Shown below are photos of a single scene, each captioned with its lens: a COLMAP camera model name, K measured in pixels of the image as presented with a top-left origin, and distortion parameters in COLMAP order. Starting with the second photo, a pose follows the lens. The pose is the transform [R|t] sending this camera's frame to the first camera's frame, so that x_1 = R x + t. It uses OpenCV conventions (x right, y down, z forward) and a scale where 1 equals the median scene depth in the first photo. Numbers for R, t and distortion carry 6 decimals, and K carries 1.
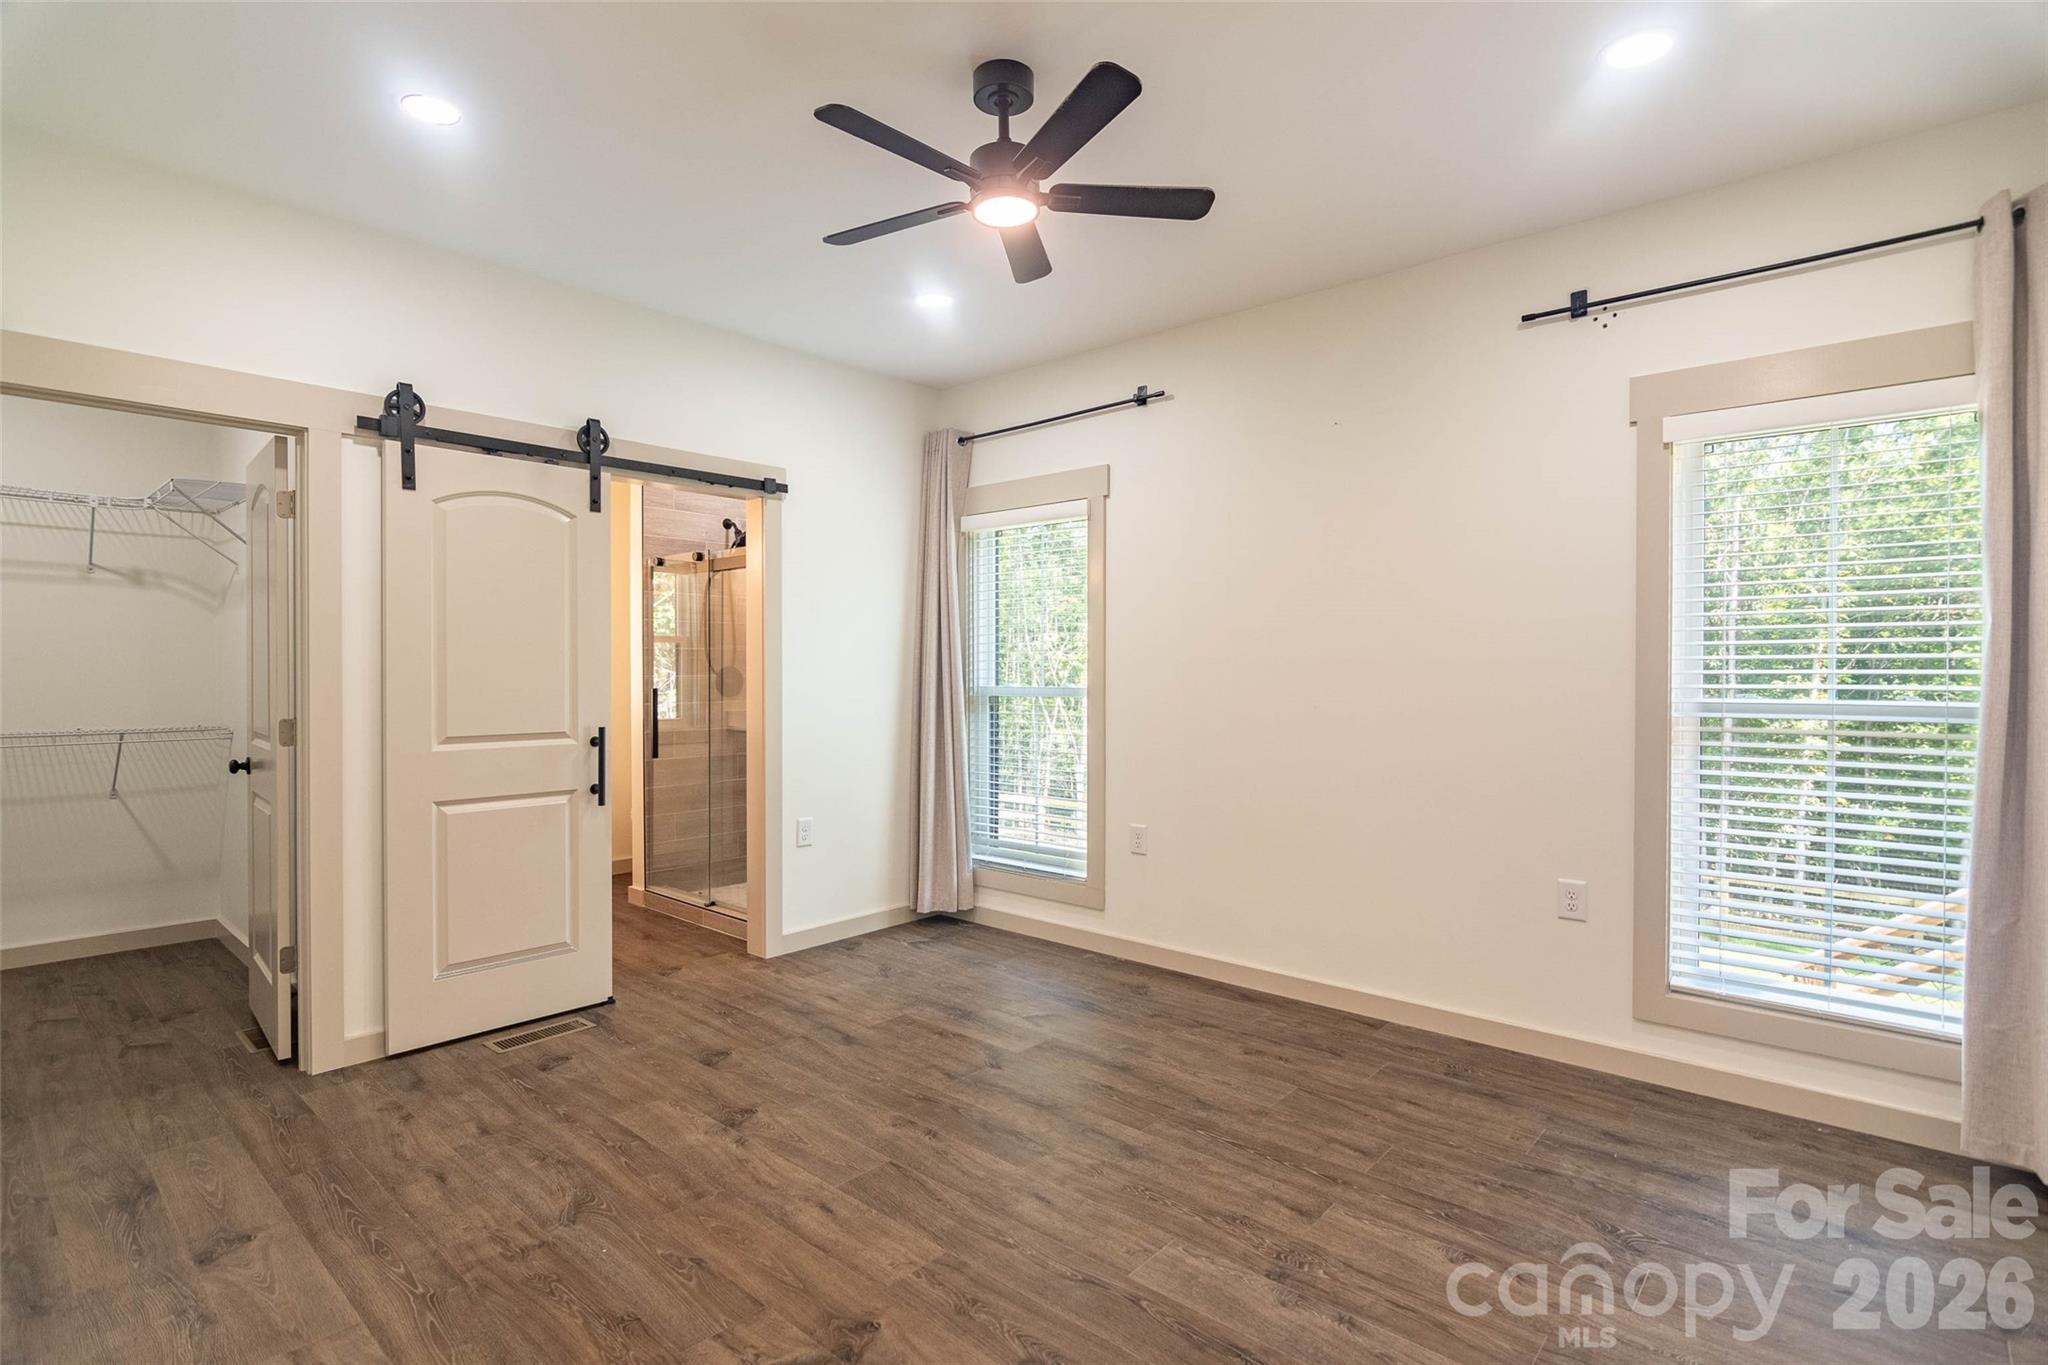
lens RADIAL K [[987.6, 0, 1024.0], [0, 987.6, 682.5], [0, 0, 1]] dist [-0.007986, -0.000694]
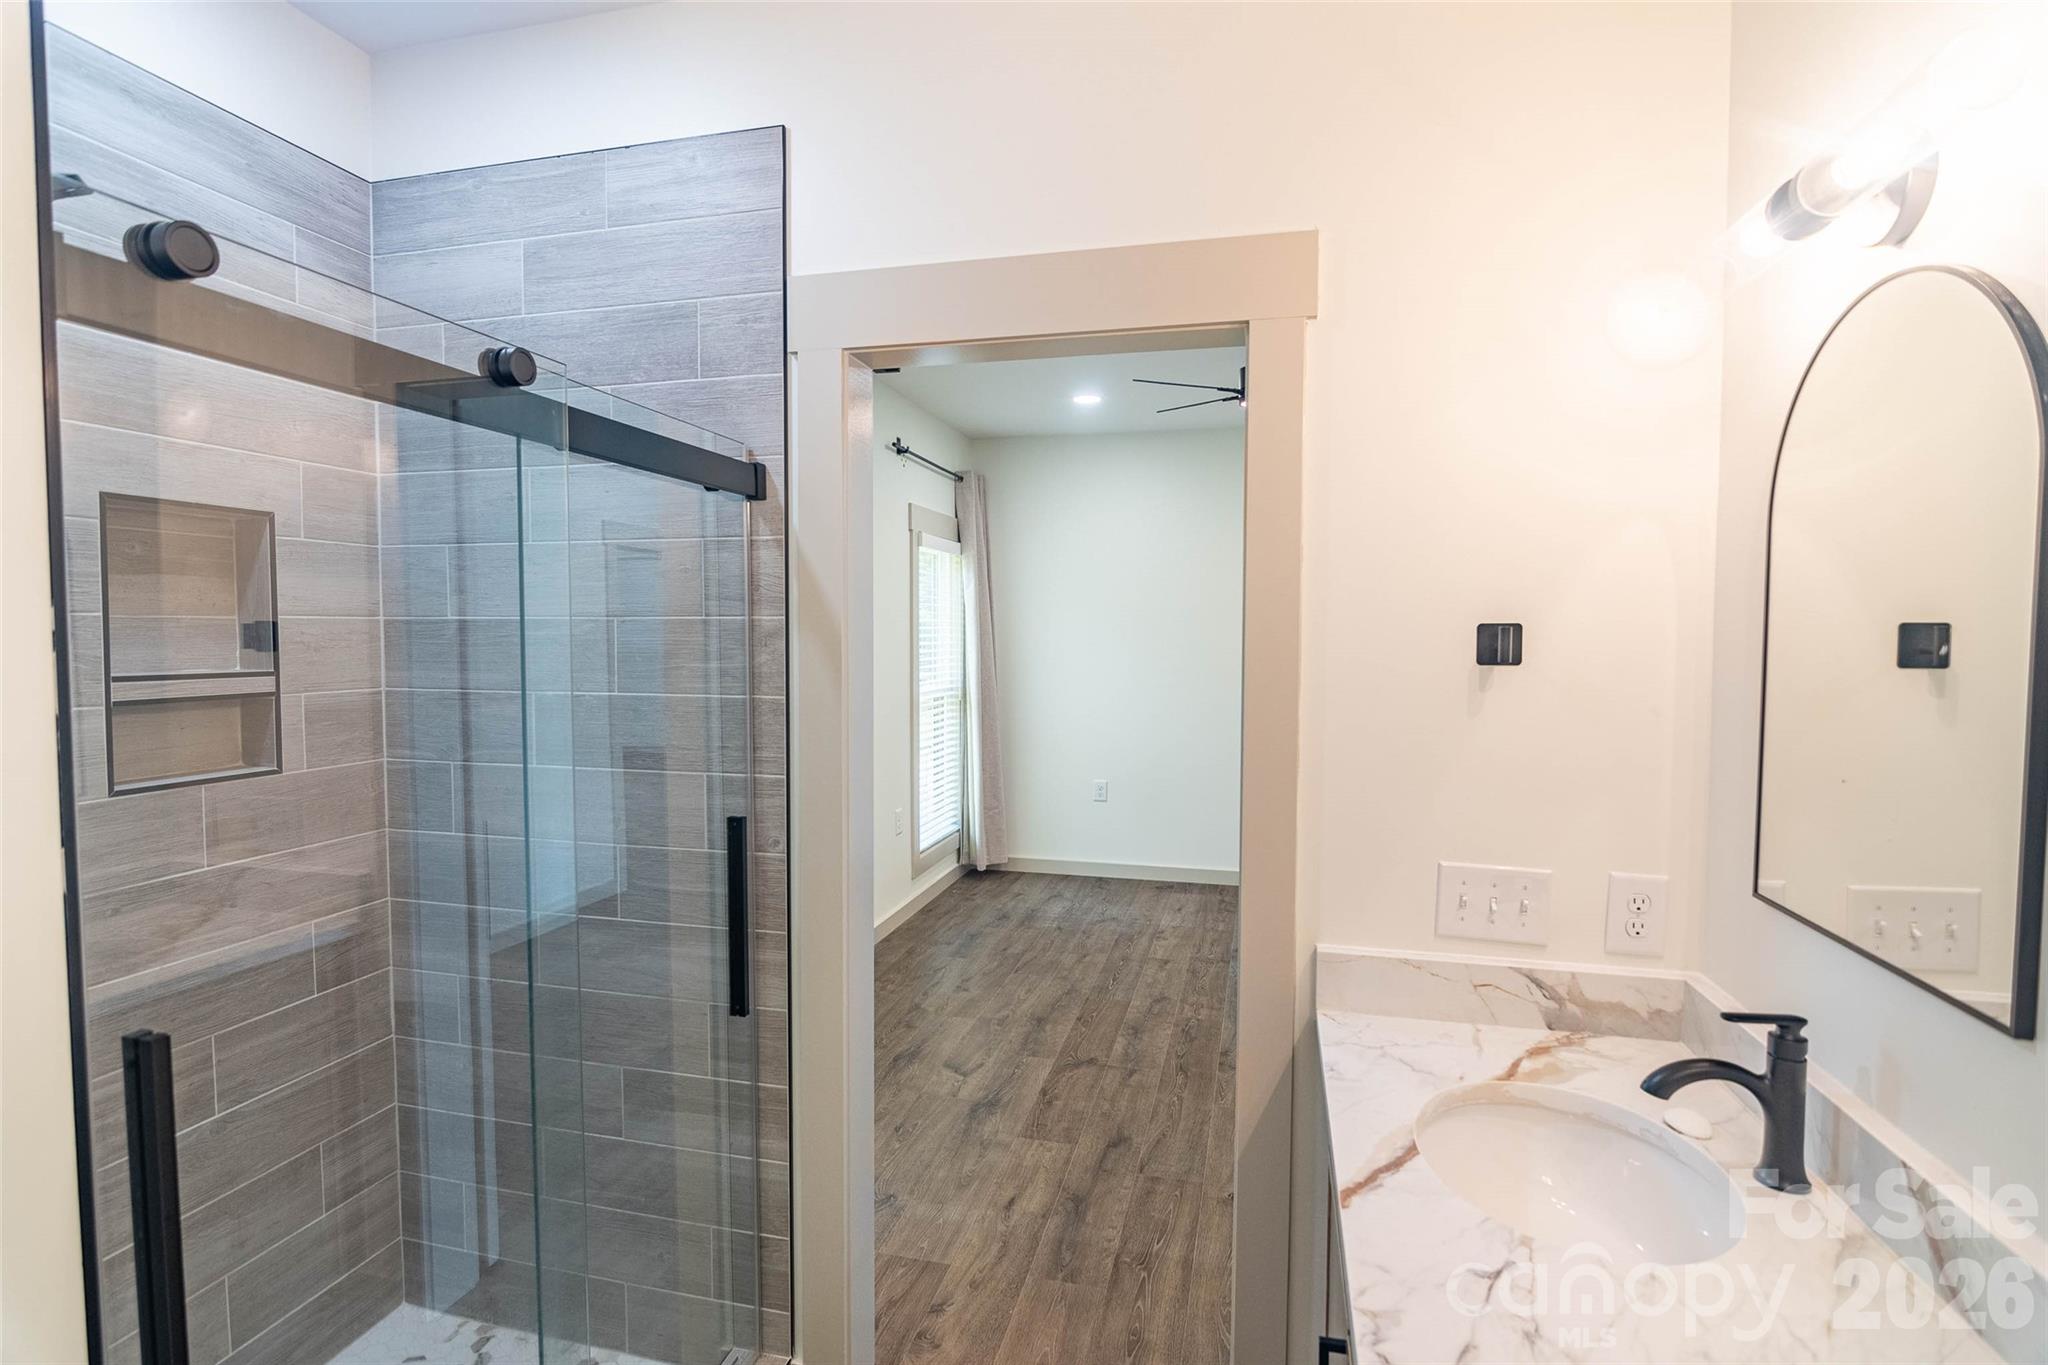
lens RADIAL K [[987.6, 0, 1024.0], [0, 987.6, 682.5], [0, 0, 1]] dist [-0.007986, -0.000694]
pose [[-0.459427, -0.048104, 0.886912, -0.983059], [0.008505, 0.998248, 0.058548, -0.099484], [-0.888175, 0.034442, -0.458213, 1.615107]]
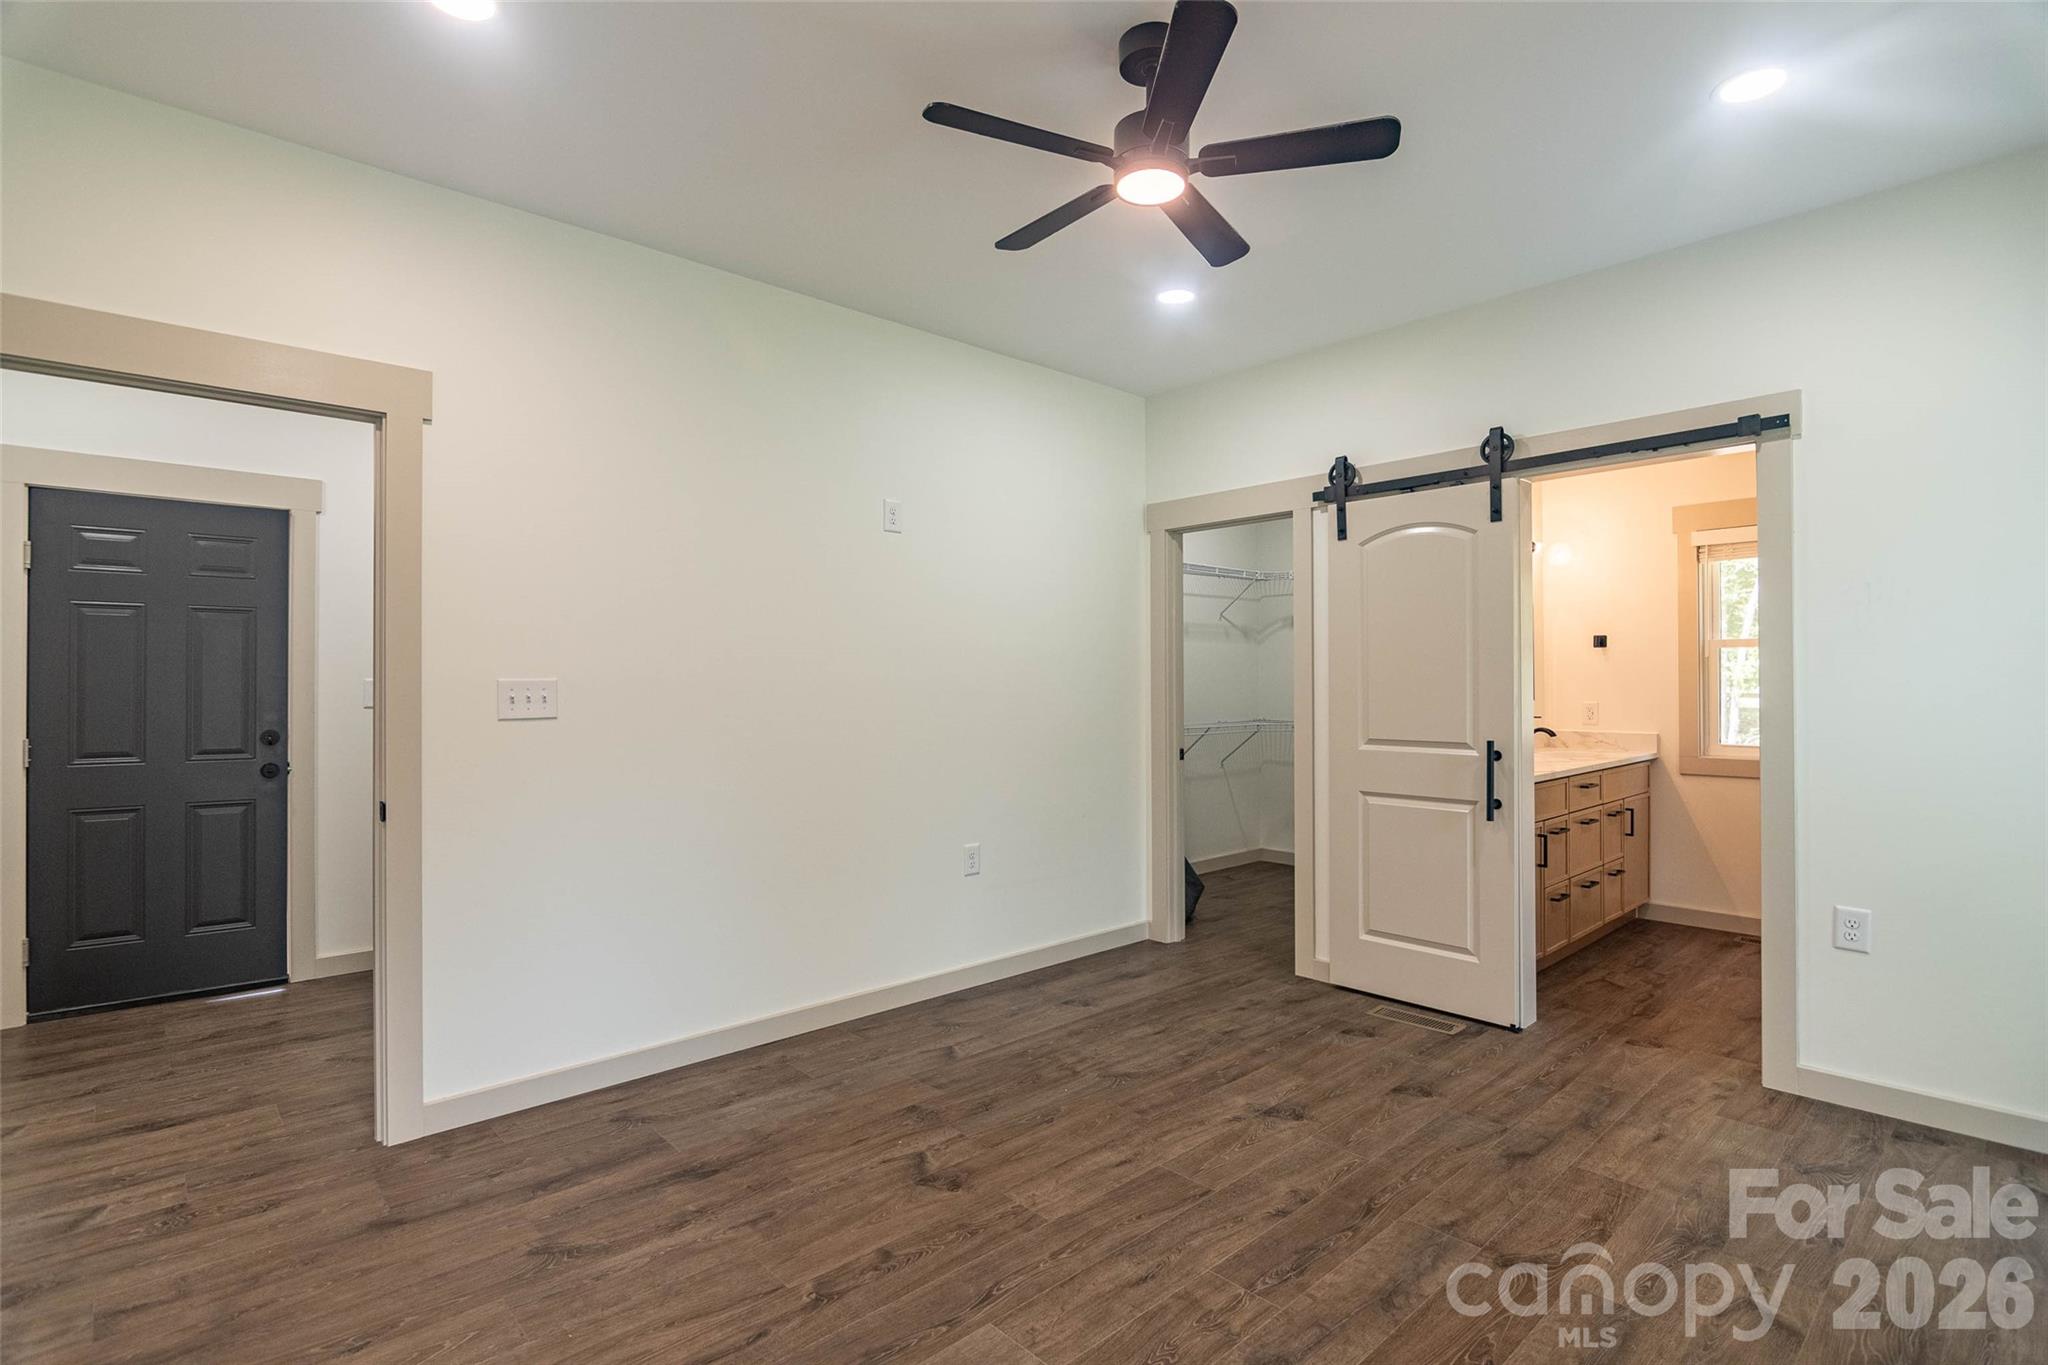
lens RADIAL K [[987.6, 0, 1024.0], [0, 987.6, 682.5], [0, 0, 1]] dist [-0.007986, -0.000694]
pose [[-0.103182, -0.002077, -0.994660, 0.708855], [-0.010608, 0.999943, -0.000987, -0.008136], [0.994606, 0.010450, -0.103198, 0.763211]]
